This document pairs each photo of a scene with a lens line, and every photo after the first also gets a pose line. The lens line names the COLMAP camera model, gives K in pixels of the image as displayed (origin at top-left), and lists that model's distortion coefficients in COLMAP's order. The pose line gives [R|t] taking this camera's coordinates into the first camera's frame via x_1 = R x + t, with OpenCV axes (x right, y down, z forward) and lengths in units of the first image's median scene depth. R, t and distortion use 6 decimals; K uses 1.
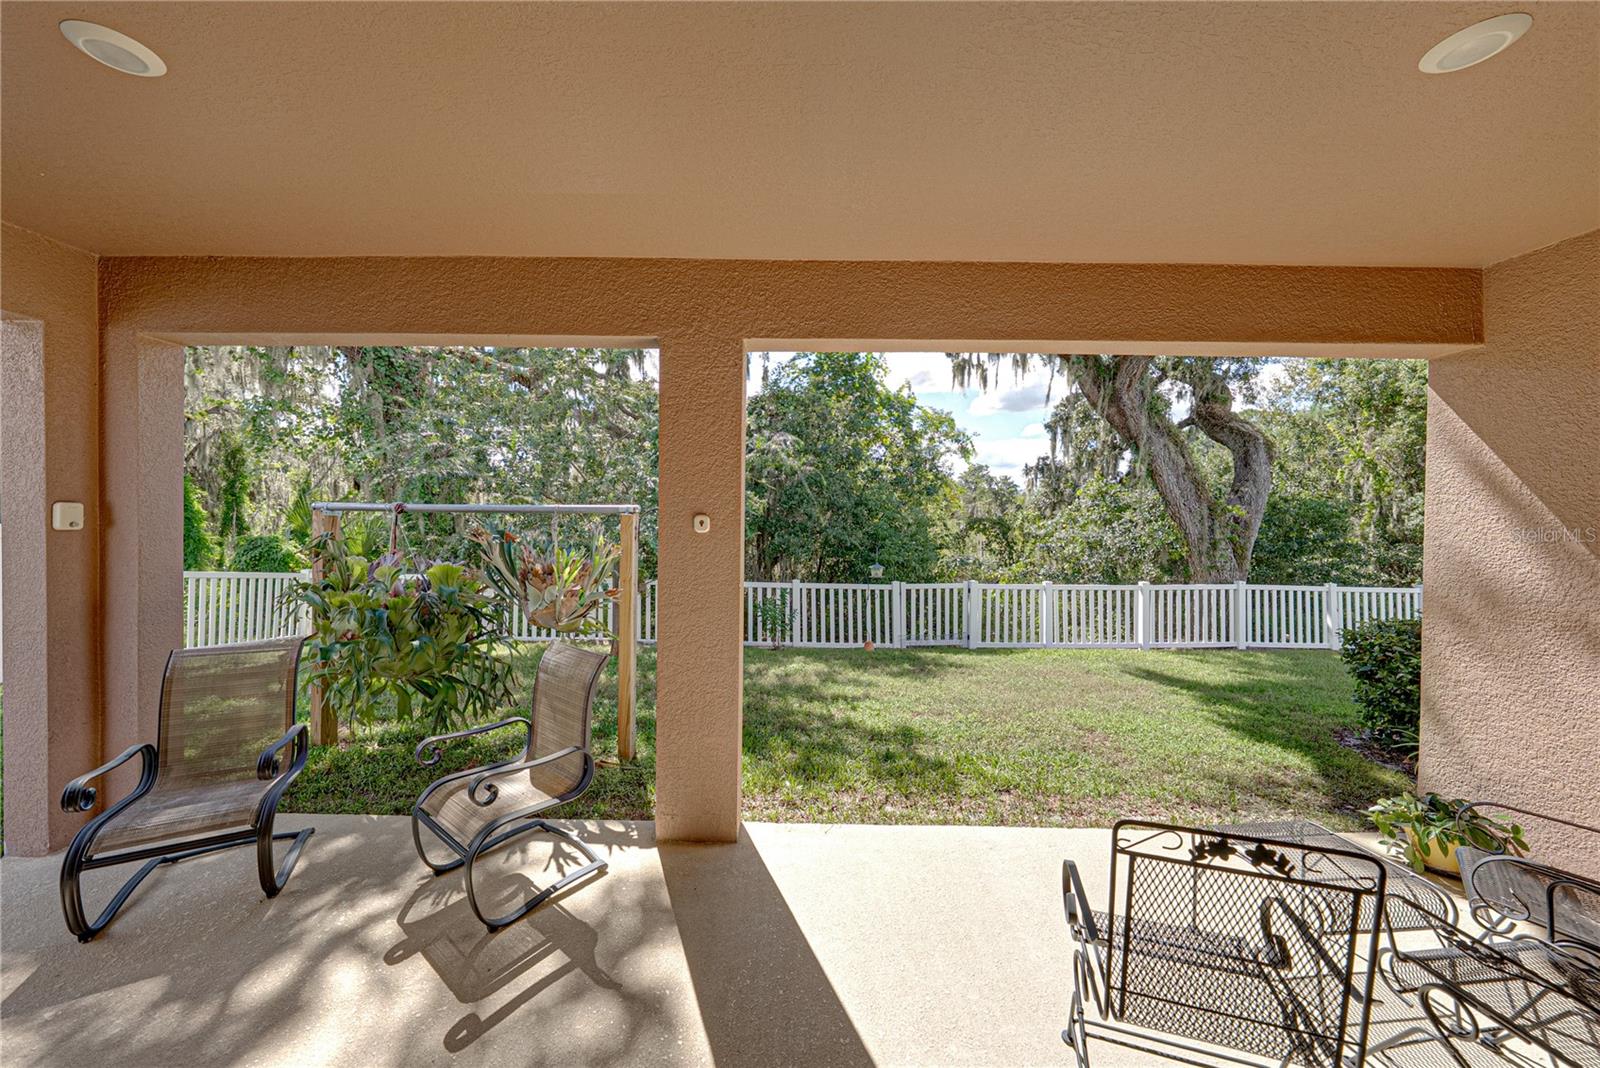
lens RADIAL K [[561.4, 0, 794.5], [0, 561.4, 517.8], [0, 0, 1]] dist [-0.011556, 0.002391]
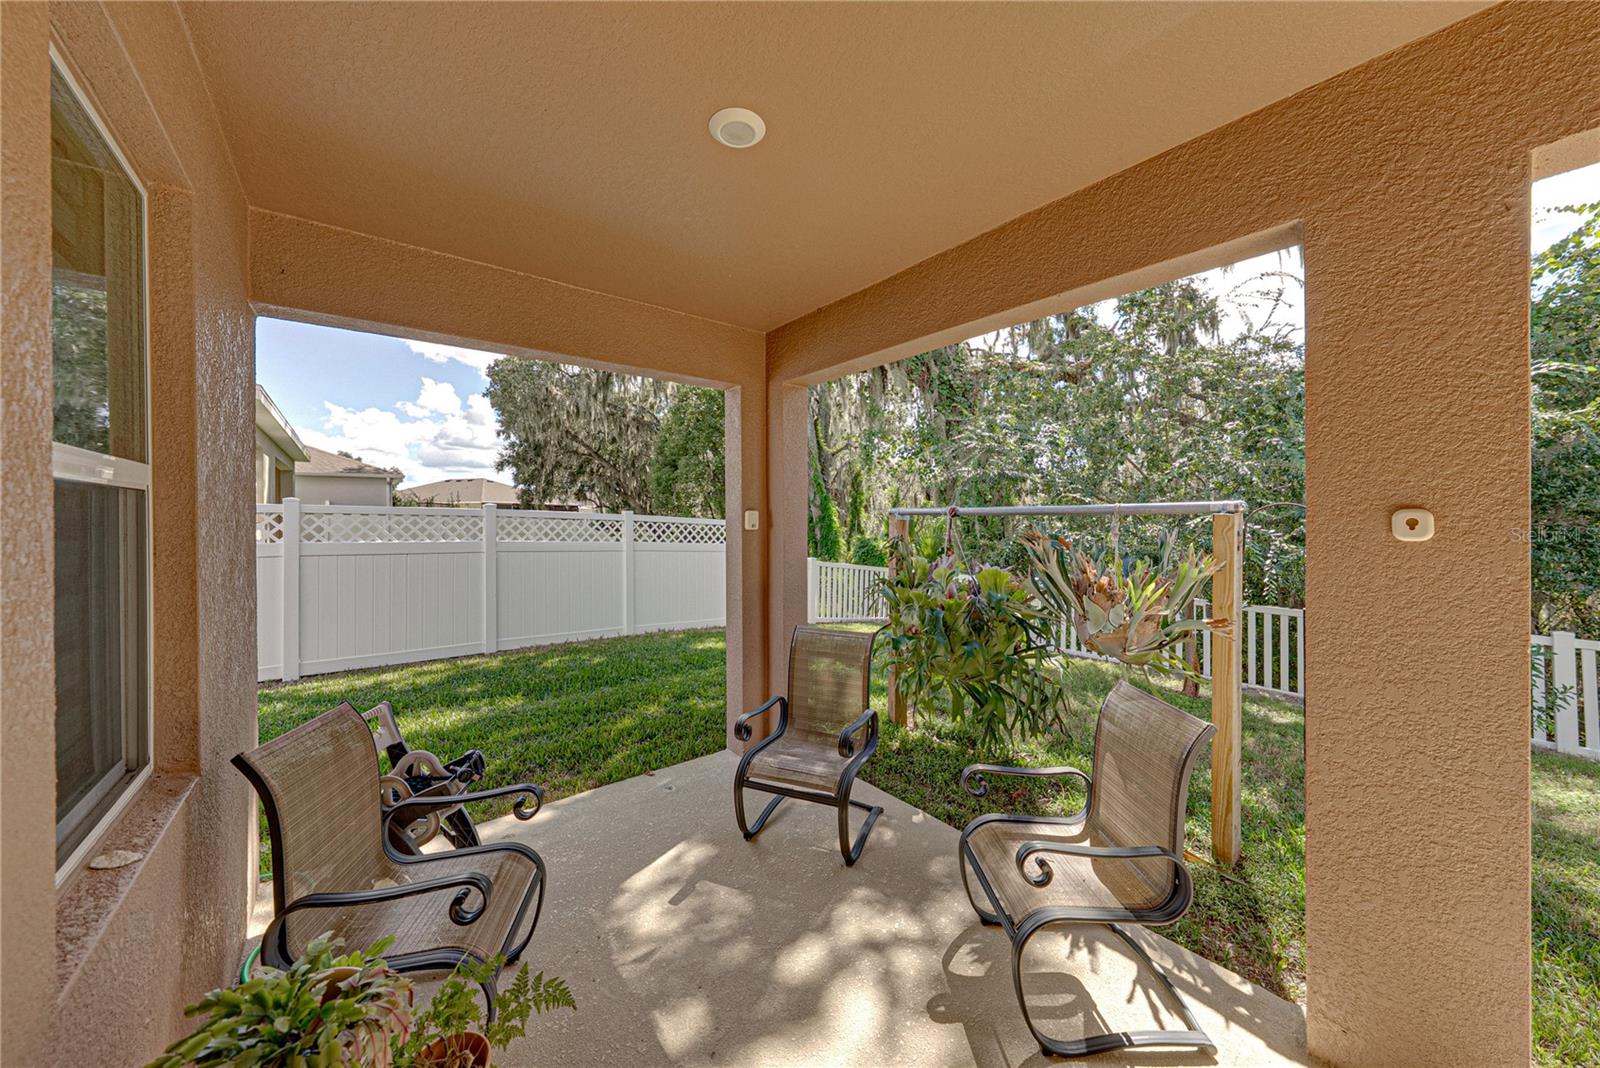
lens RADIAL K [[561.4, 0, 794.5], [0, 561.4, 517.8], [0, 0, 1]] dist [-0.011556, 0.002391]
pose [[0.617480, -0.011103, -0.786508, -0.079626], [0.001632, 0.999916, -0.012834, 0.006675], [0.786585, 0.006641, 0.617447, 0.137949]]
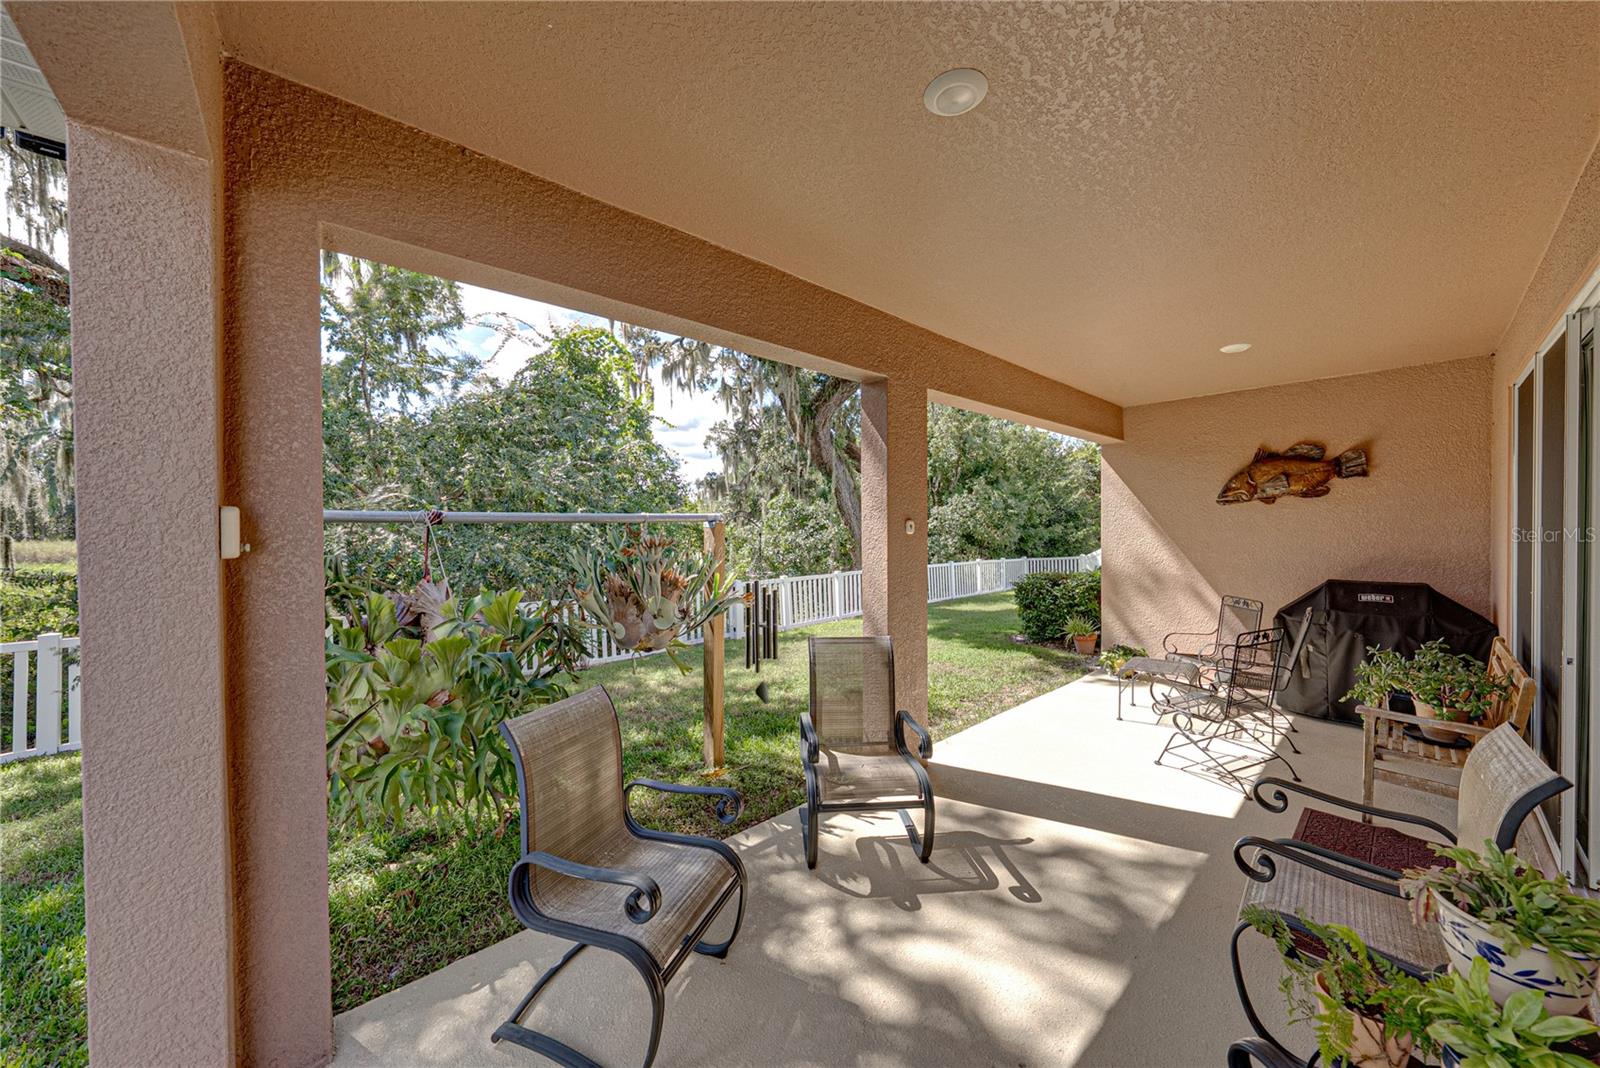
lens RADIAL K [[551.0, 0, 806.9], [0, 551.0, 528.2], [0, 0, 1]] dist [-0.002262, -0.000127]
pose [[0.739028, -0.018751, 0.673414, -0.863072], [0.018527, 0.999800, 0.007507, -0.000055], [-0.673420, 0.006928, 0.739228, 0.157554]]
